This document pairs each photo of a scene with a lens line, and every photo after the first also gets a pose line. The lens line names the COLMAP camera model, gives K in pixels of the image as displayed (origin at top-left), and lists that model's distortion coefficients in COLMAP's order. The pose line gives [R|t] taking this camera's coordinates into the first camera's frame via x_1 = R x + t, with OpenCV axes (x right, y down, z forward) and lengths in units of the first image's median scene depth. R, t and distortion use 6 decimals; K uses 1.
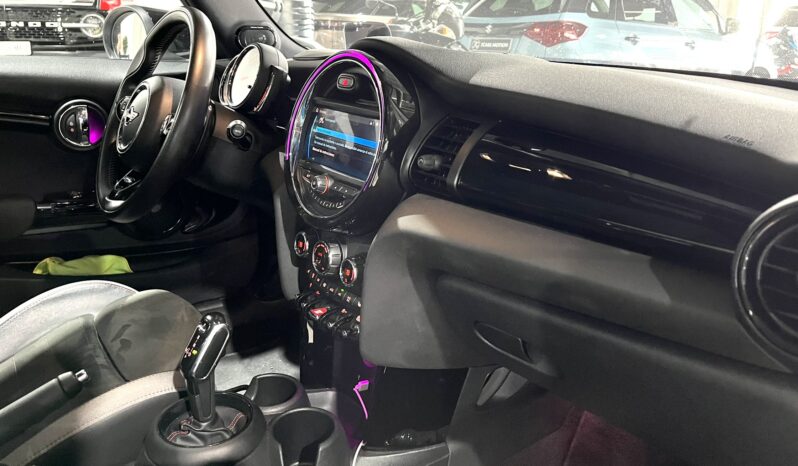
lens RADIAL K [[613.4, 0, 398.0], [0, 613.4, 231.2], [0, 0, 1]] dist [0.079811, -0.107893]
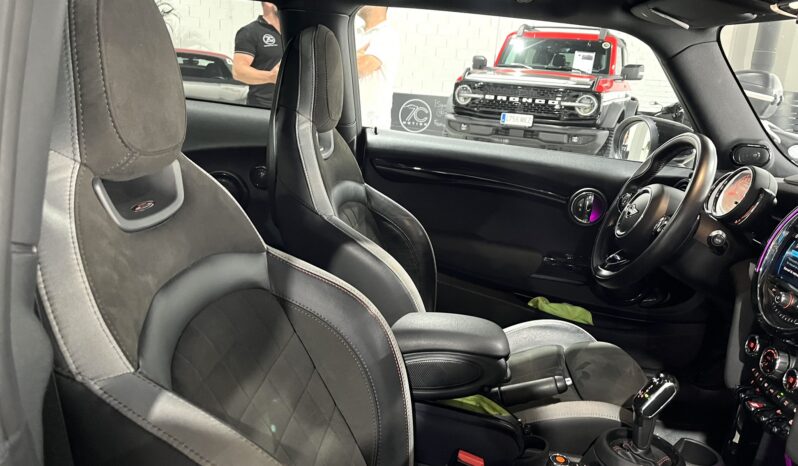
lens RADIAL K [[613.4, 0, 398.0], [0, 613.4, 231.2], [0, 0, 1]] dist [0.079811, -0.107893]
pose [[0.754252, 0.200336, -0.625275, 0.027609], [-0.269325, 0.962910, -0.016366, 0.011672], [0.598805, 0.180746, 0.780233, -0.317402]]
